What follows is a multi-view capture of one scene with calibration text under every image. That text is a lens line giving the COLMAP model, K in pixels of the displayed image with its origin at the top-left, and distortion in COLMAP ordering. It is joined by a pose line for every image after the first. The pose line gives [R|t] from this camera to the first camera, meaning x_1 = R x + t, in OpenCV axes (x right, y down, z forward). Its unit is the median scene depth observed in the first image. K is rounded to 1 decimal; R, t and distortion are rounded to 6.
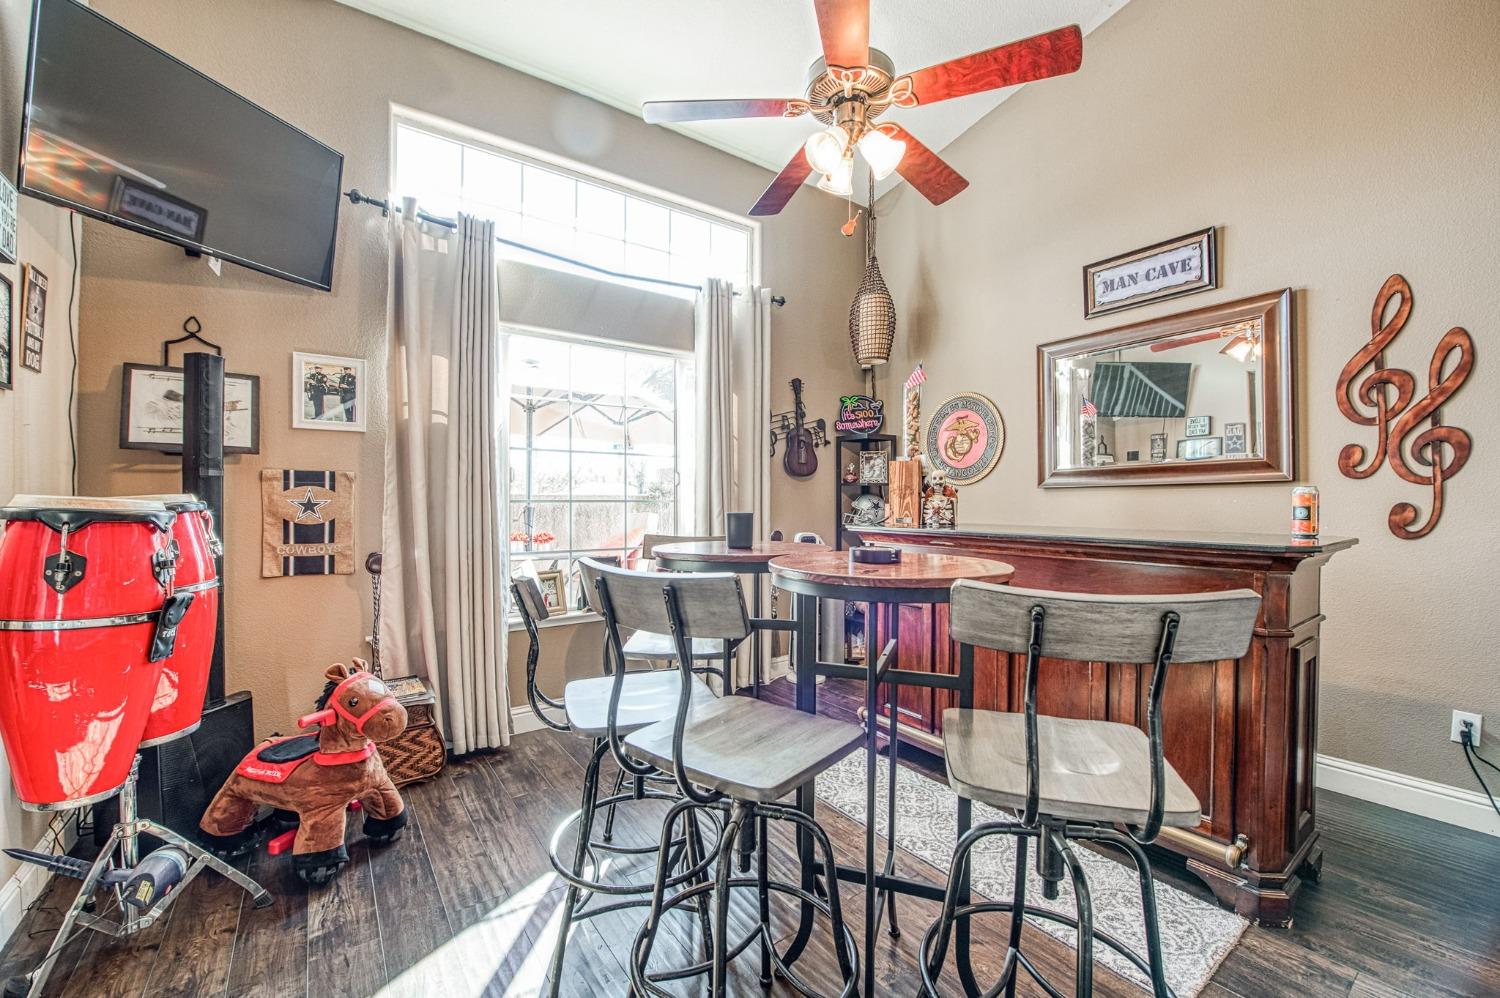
lens RADIAL K [[604.1, 0, 746.8], [0, 604.1, 498.4], [0, 0, 1]] dist [-0.020052, -0.000311]
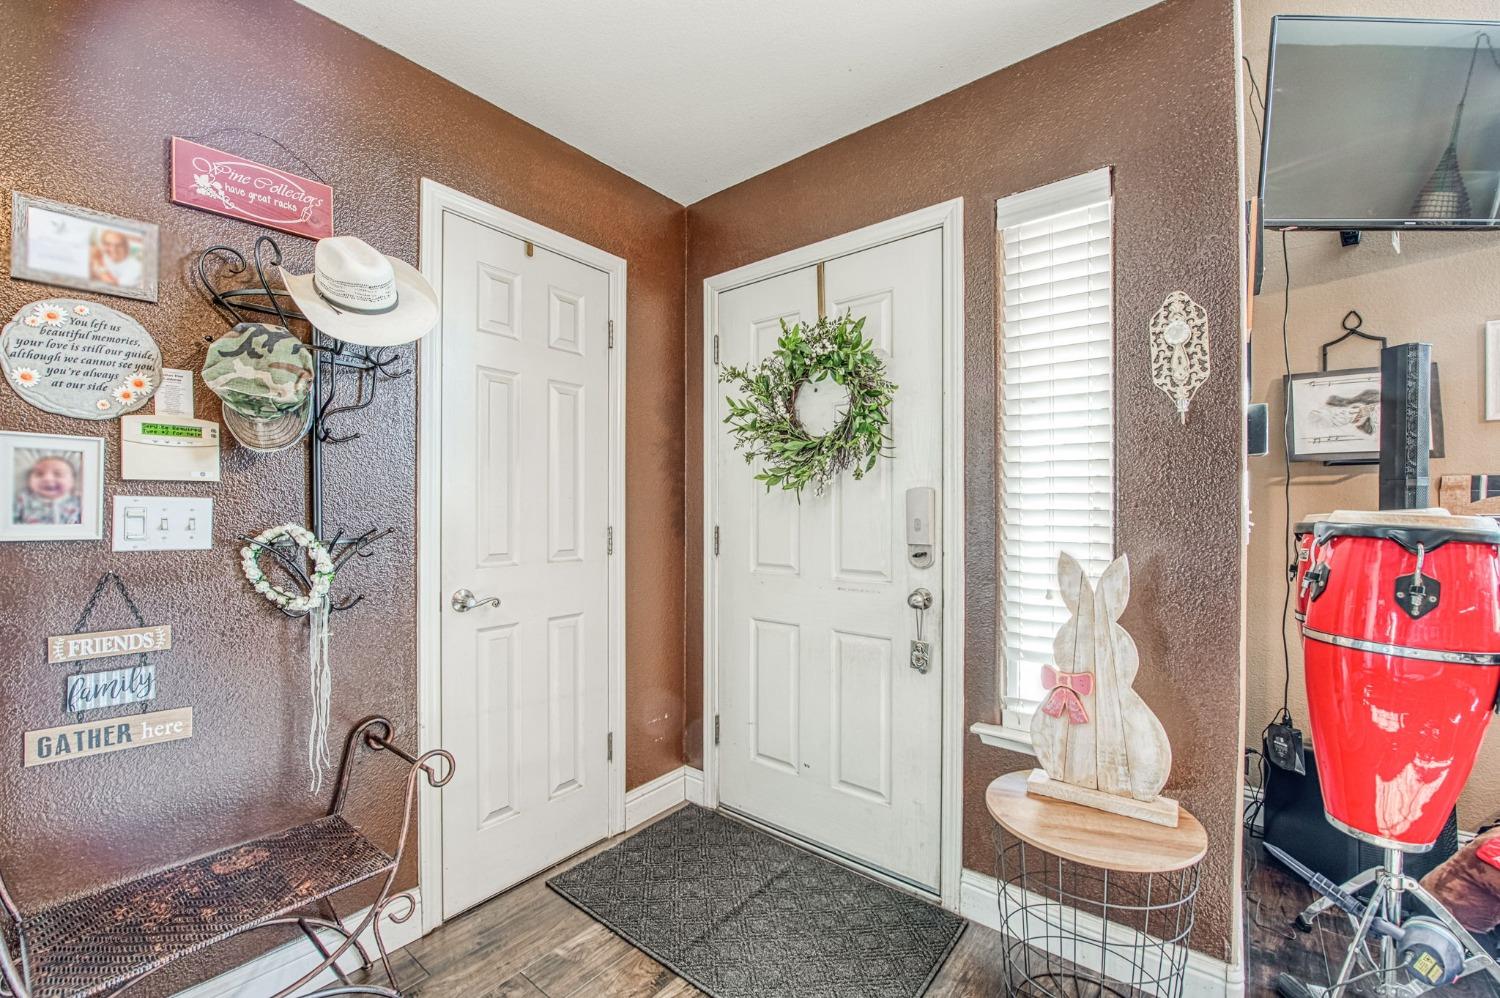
lens RADIAL K [[617.0, 0, 742.8], [0, 617.0, 502.5], [0, 0, 1]] dist [-0.022441, -0.000362]
pose [[0.260280, -0.004653, -0.965522, -0.263851], [-0.001685, 0.999985, -0.005273, -0.006641], [0.965532, 0.003000, 0.260268, -0.128685]]
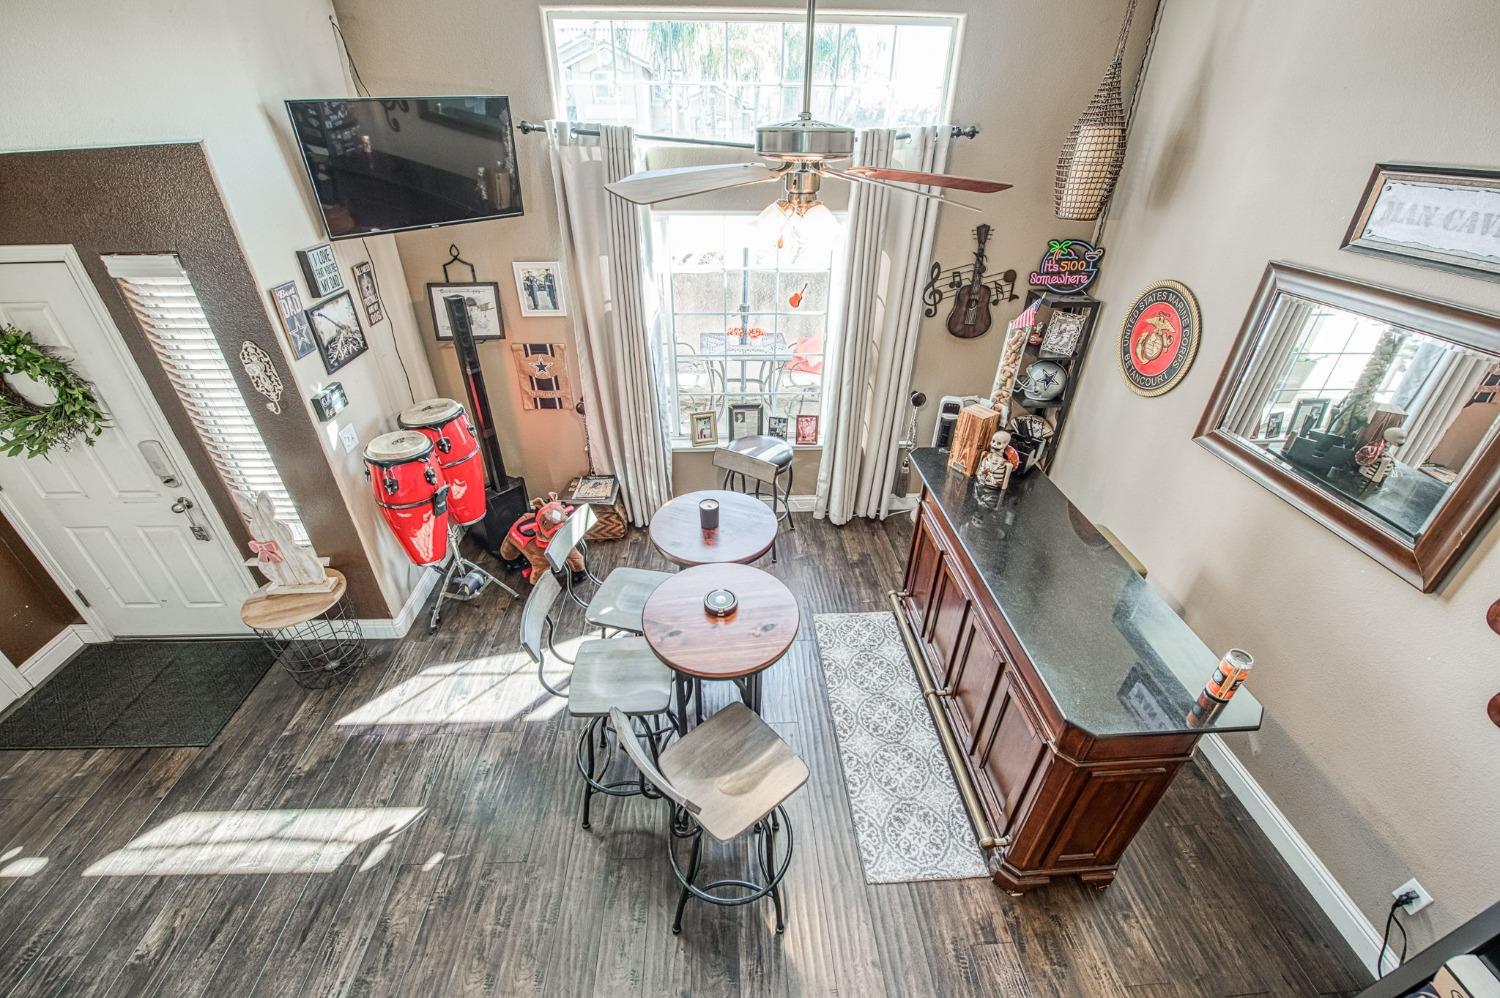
lens RADIAL K [[593.8, 0, 746.6], [0, 593.8, 500.6], [0, 0, 1]] dist [-0.014535, -0.003279]
pose [[0.842076, 0.297516, -0.449880, 0.483909], [-0.013740, 0.845664, 0.533539, -0.510984], [0.539184, -0.443099, 0.716202, 0.054570]]
